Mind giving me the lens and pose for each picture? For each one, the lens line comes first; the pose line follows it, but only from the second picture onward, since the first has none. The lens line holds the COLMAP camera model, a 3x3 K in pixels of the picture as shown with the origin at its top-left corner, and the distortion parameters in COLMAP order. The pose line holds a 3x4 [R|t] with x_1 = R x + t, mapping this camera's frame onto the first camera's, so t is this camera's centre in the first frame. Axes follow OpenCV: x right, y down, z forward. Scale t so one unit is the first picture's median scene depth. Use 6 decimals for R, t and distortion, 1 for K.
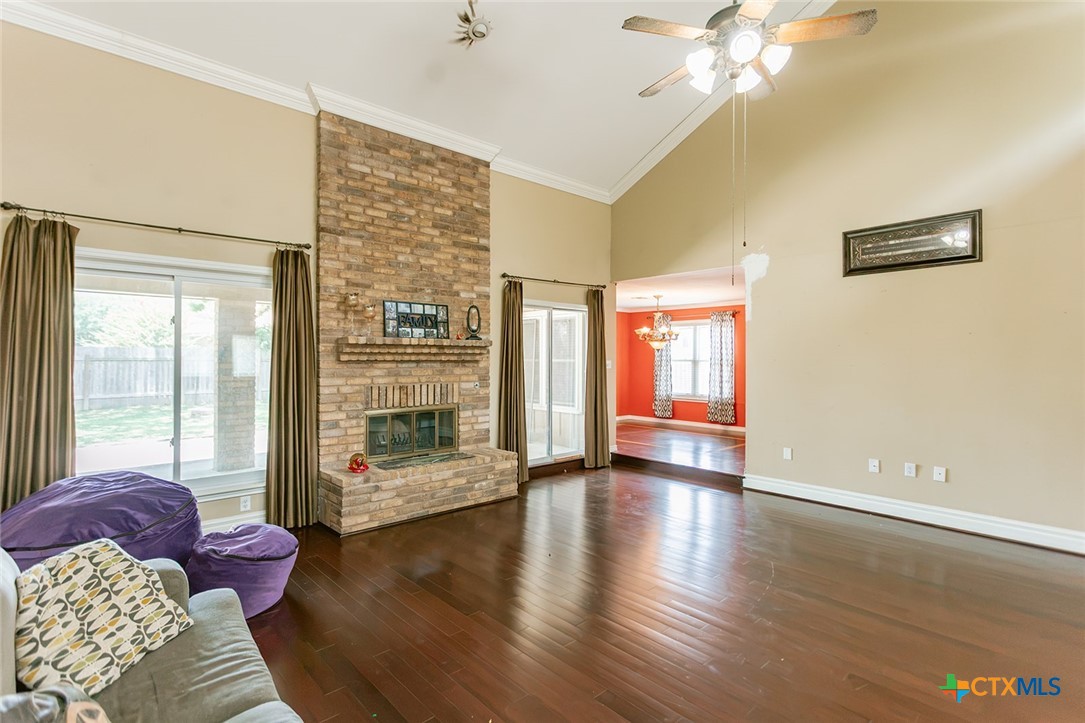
lens RADIAL K [[510.4, 0, 533.3], [0, 510.4, 358.4], [0, 0, 1]] dist [0.003861, 0.000830]
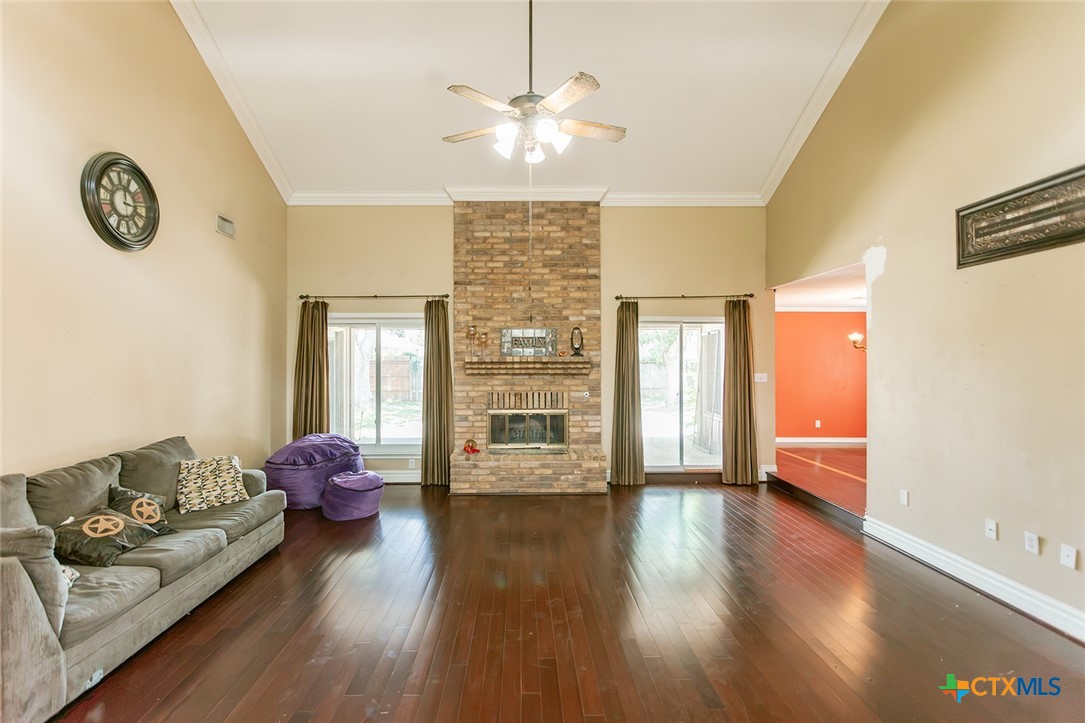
lens RADIAL K [[502.2, 0, 542.5], [0, 502.2, 361.5], [0, 0, 1]] dist [-0.000242, 0.000058]
pose [[0.770610, -0.001172, -0.637306, 0.608496], [0.001161, 0.999999, -0.000436, -0.025423], [0.637306, -0.000403, 0.770611, 0.051824]]
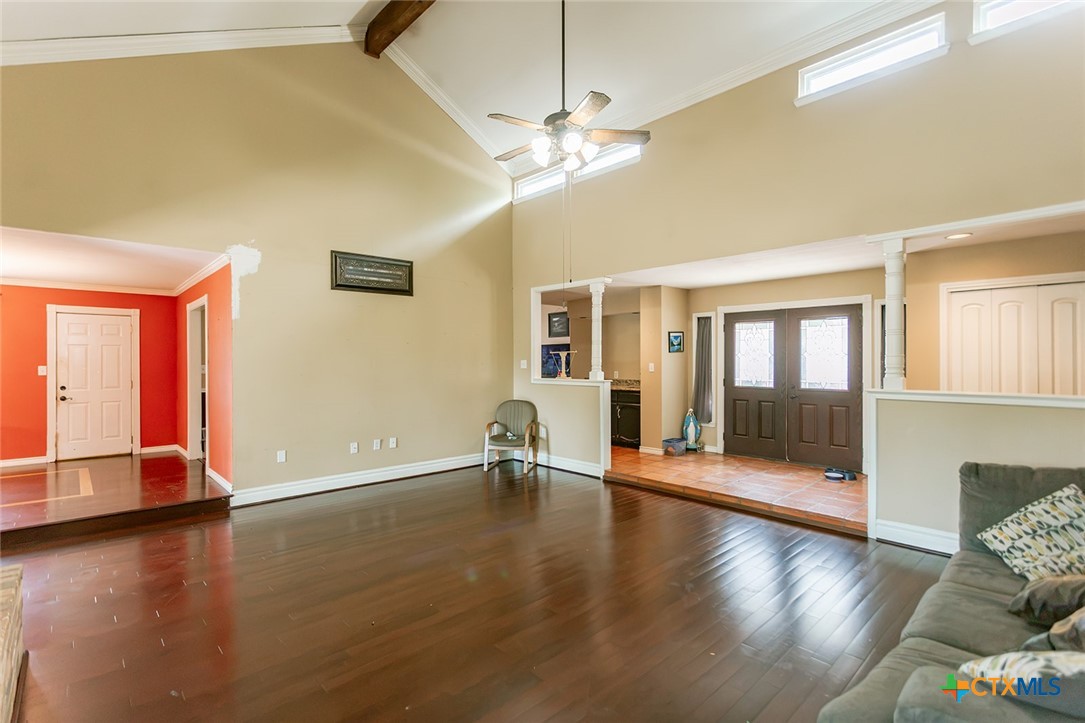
lens RADIAL K [[510.4, 0, 533.3], [0, 510.4, 358.4], [0, 0, 1]] dist [0.003861, 0.000830]
pose [[-0.010631, 0.002056, 0.999941, -0.544494], [0.002505, 0.999995, -0.002029, -0.001201], [-0.999940, 0.002483, -0.010636, 0.561408]]
